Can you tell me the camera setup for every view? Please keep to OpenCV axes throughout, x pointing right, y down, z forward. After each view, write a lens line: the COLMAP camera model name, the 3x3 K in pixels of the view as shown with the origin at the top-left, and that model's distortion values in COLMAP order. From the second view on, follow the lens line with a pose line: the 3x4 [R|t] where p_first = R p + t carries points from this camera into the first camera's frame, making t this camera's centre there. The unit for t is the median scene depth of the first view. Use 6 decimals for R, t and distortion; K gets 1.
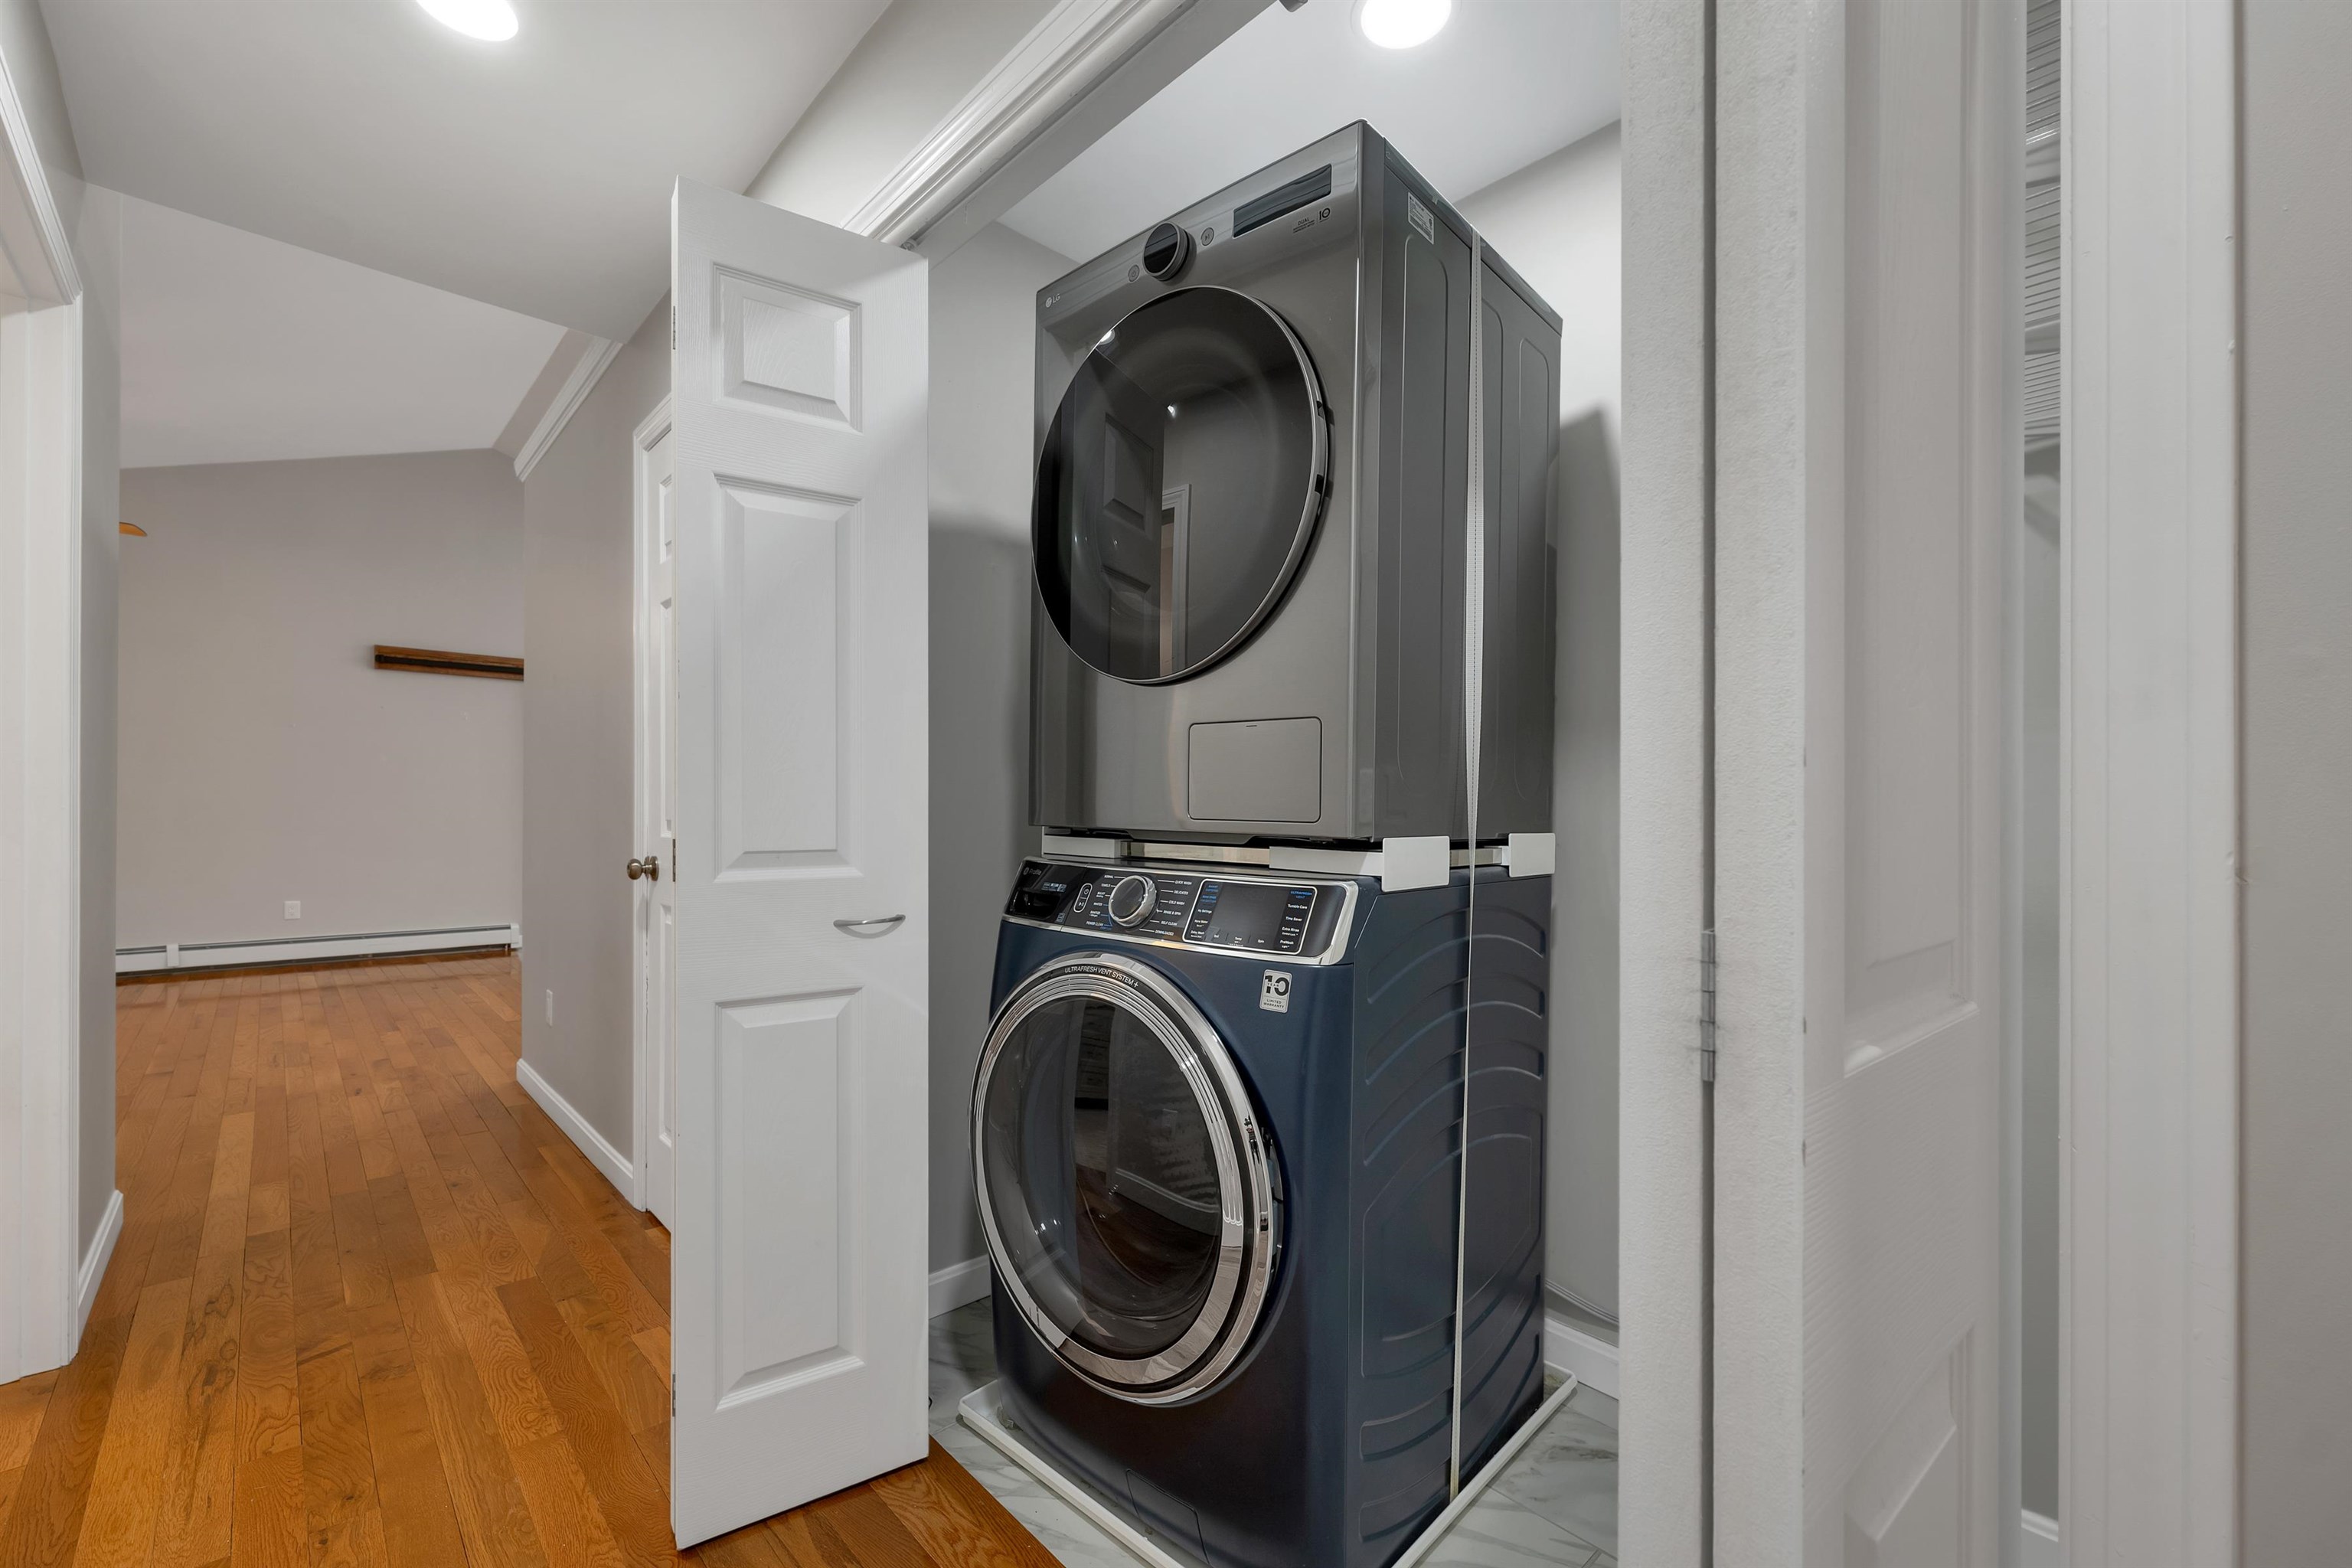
lens RADIAL K [[969.4, 0, 1189.3], [0, 969.4, 794.1], [0, 0, 1]] dist [0.003087, 0.000038]
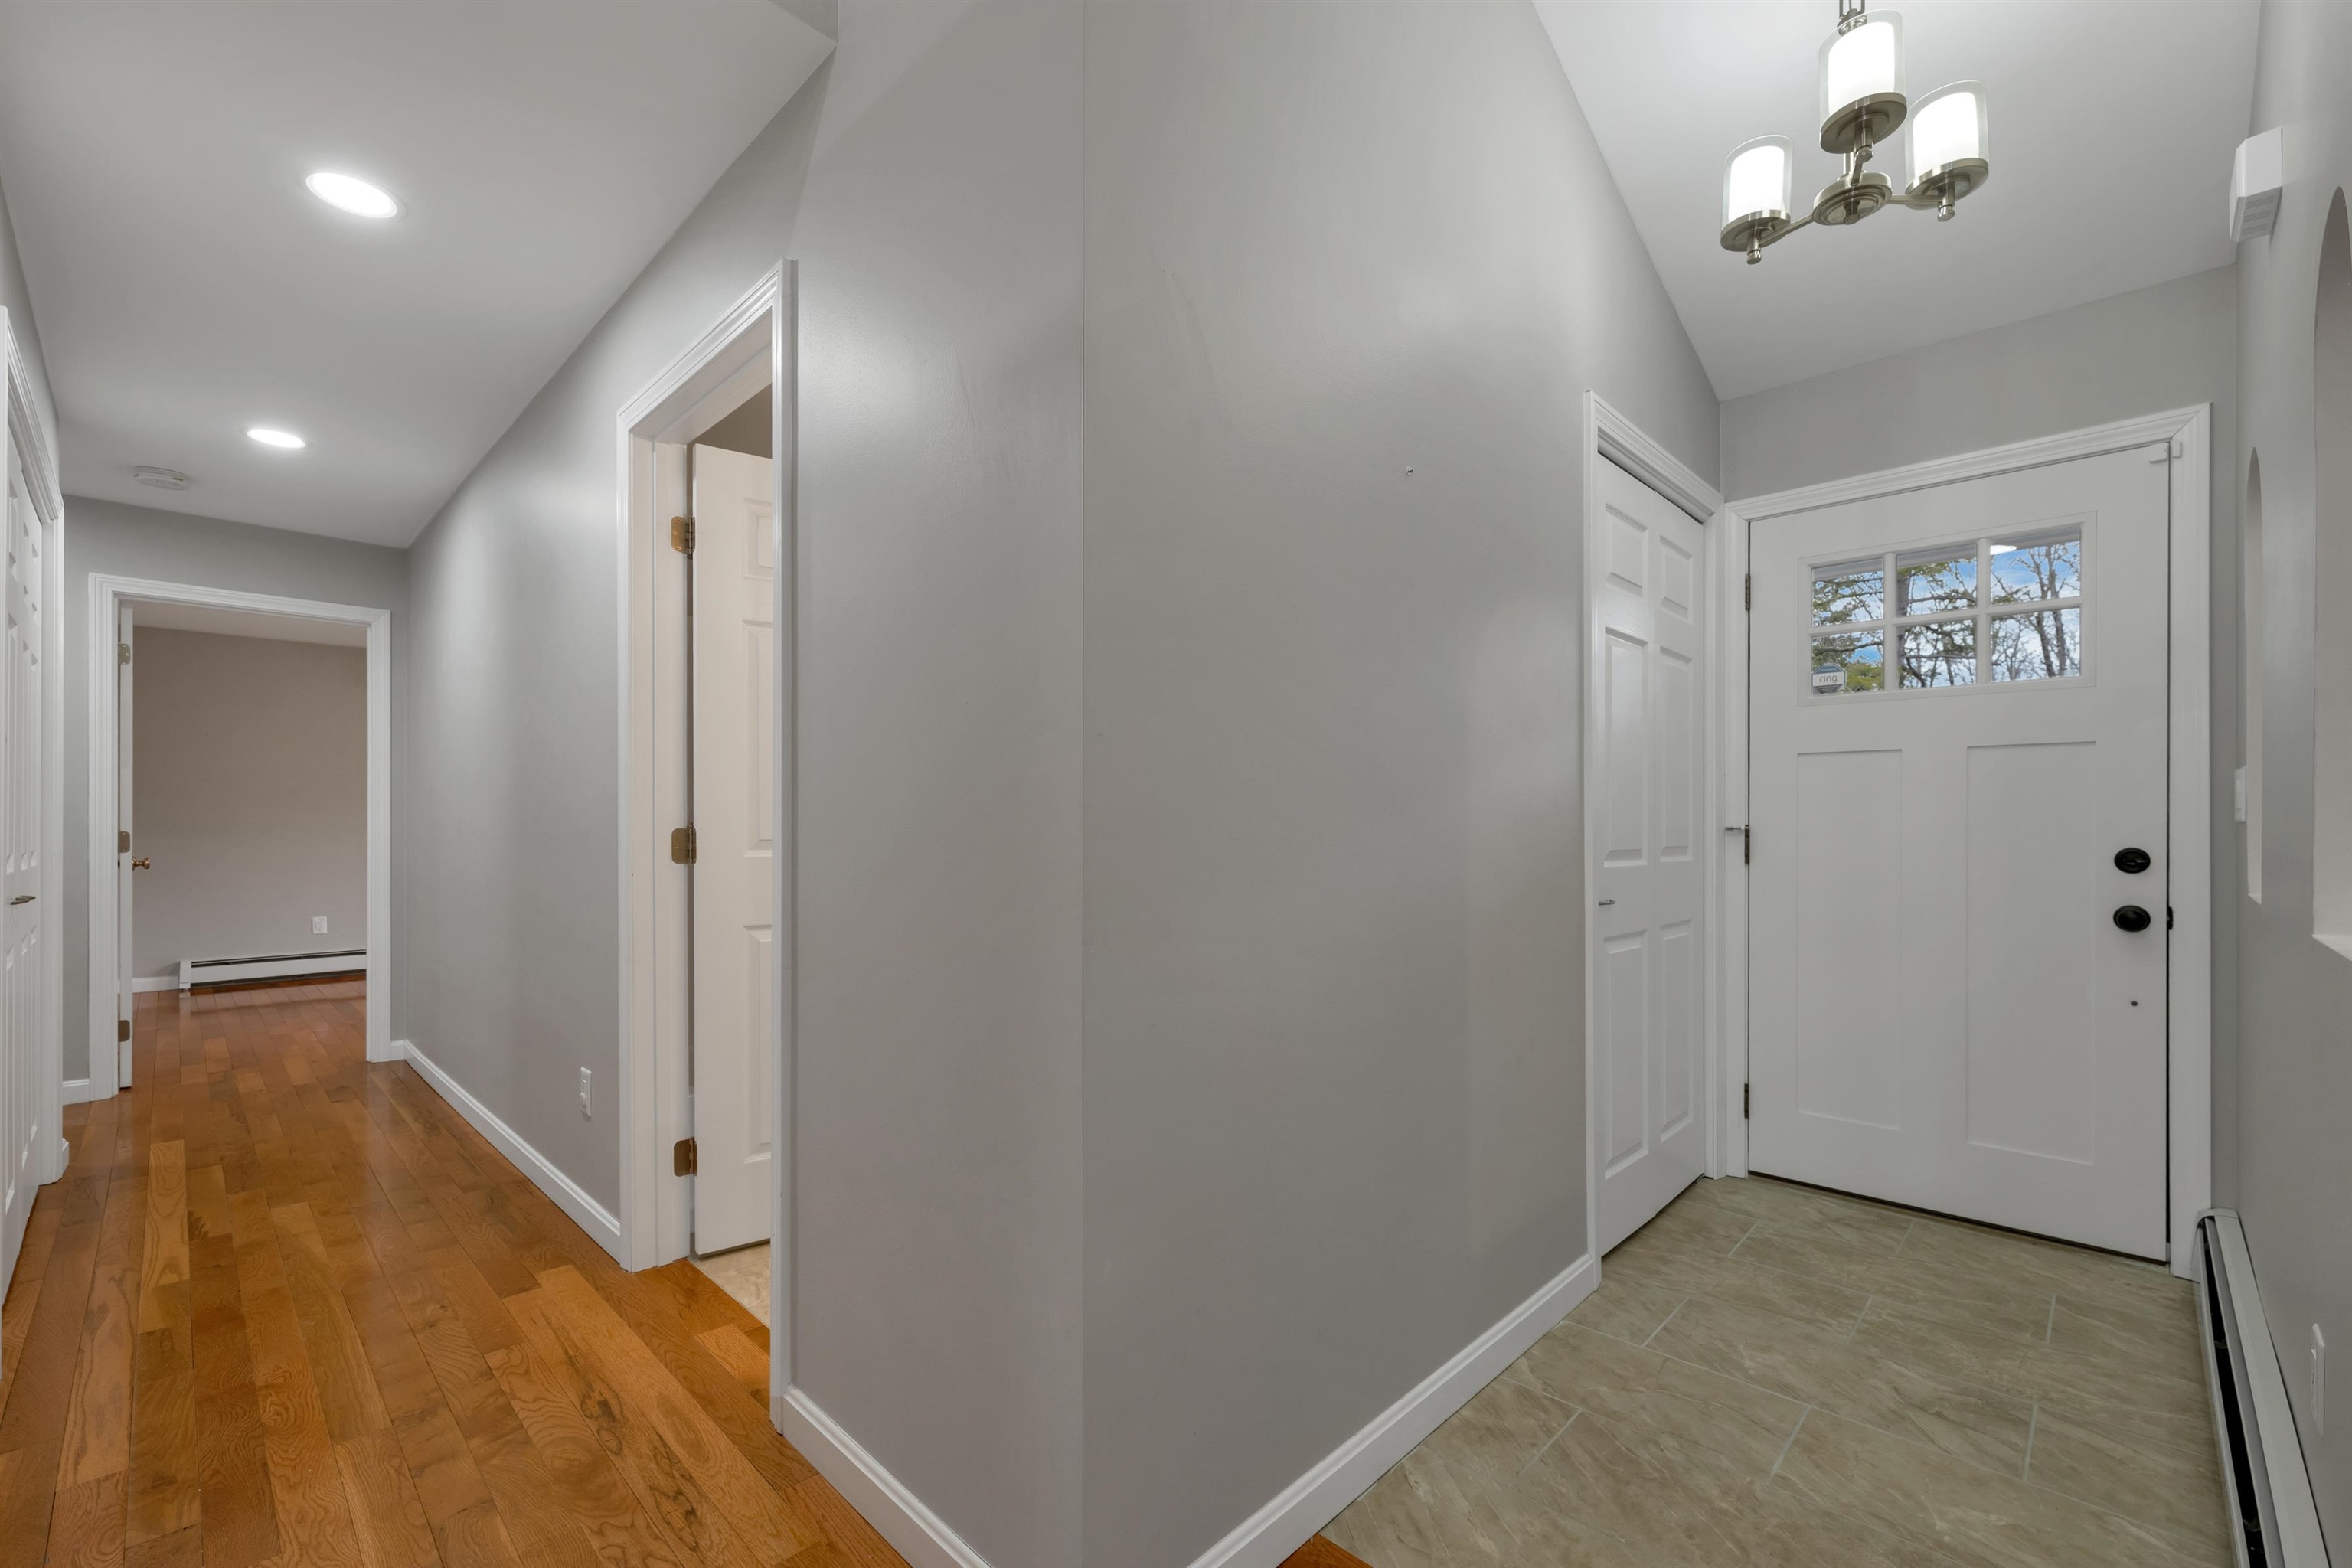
lens RADIAL K [[981.4, 0, 1178.7], [0, 981.4, 814.1], [0, 0, 1]] dist [0.006601, 0.000397]
pose [[-0.999259, -0.005633, -0.038064, -1.528041], [-0.005159, 0.999908, -0.012551, 0.004928], [0.038131, -0.012346, -0.999196, 2.007133]]
